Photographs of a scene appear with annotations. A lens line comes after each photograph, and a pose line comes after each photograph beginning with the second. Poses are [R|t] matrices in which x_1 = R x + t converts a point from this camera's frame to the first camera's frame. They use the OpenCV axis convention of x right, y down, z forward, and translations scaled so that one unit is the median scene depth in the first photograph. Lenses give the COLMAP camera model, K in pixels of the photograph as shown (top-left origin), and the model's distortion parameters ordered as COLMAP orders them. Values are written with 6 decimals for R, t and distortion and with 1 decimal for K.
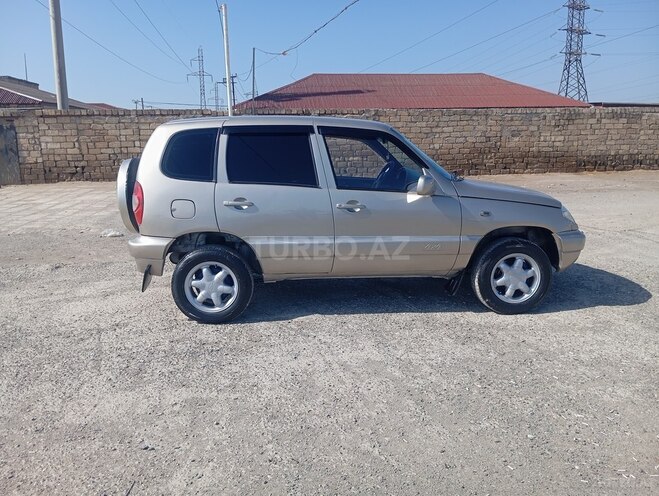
lens RADIAL K [[536.6, 0, 330.5], [0, 536.6, 248.6], [0, 0, 1]] dist [0.073284, -0.153336]
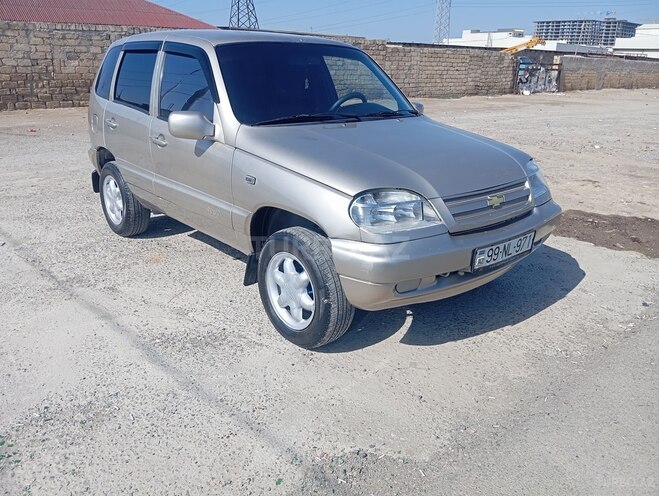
lens RADIAL K [[536.6, 0, 331.6], [0, 536.6, 249.6], [0, 0, 1]] dist [0.073284, -0.153336]
pose [[0.867276, -0.130660, 0.480375, 0.258412], [0.067383, 0.986873, 0.146771, -0.021701], [-0.493246, -0.094922, 0.864695, 0.095807]]
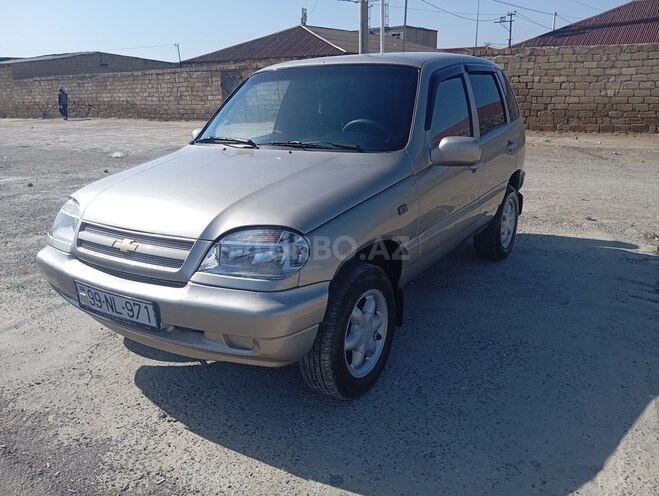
lens RADIAL K [[536.6, 0, 325.9], [0, 536.6, 250.6], [0, 0, 1]] dist [0.073284, -0.153336]
pose [[0.716275, 0.197965, -0.669149, 0.471452], [-0.126782, 0.979875, 0.154181, -0.033389], [0.686205, -0.025600, 0.726958, 0.140085]]
